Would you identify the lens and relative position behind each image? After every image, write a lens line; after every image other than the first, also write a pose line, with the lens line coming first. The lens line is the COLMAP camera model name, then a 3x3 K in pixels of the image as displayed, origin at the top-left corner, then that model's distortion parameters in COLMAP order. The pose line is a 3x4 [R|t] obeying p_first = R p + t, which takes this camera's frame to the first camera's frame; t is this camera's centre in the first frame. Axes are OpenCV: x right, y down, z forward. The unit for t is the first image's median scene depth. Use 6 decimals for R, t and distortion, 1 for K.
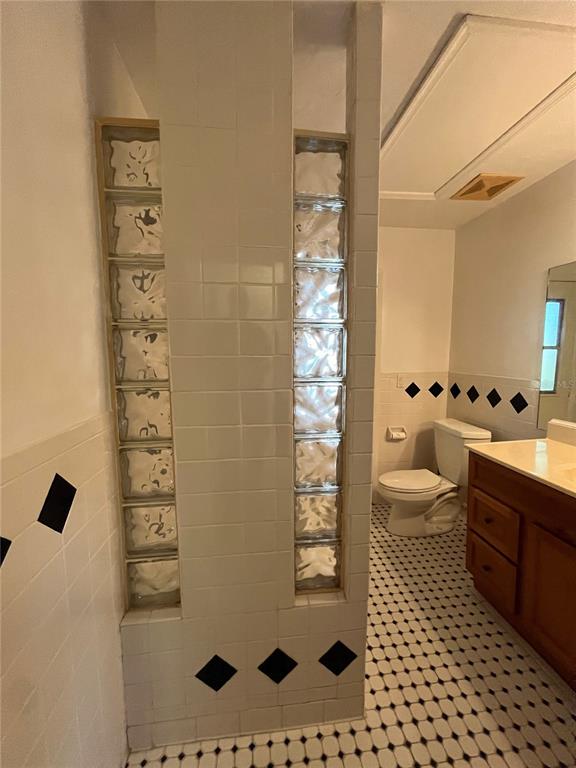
lens RADIAL K [[311.4, 0, 289.0], [0, 311.4, 384.7], [0, 0, 1]] dist [-0.003522, 0.000189]
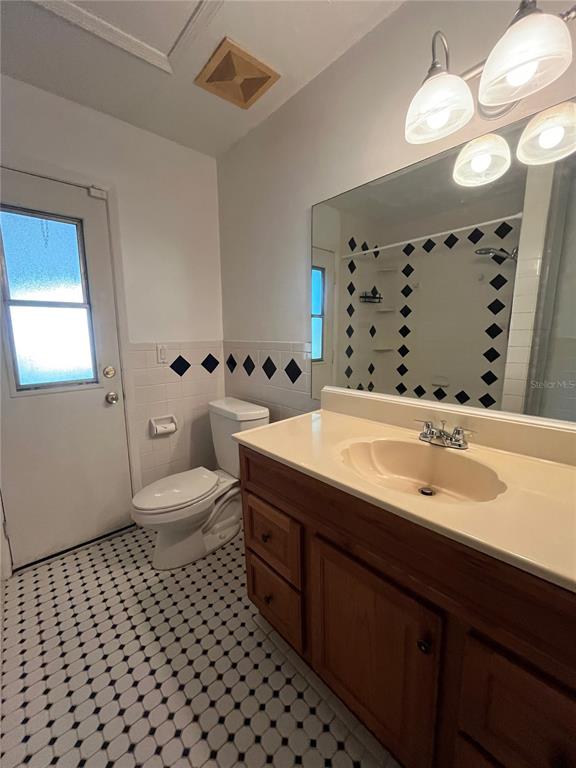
lens RADIAL K [[311.4, 0, 289.0], [0, 311.4, 384.7], [0, 0, 1]] dist [-0.003522, 0.000189]
pose [[0.818269, -0.096027, 0.566758, 0.219165], [0.063440, 0.995011, 0.076995, 0.026203], [-0.571324, -0.027048, 0.820279, 0.274806]]
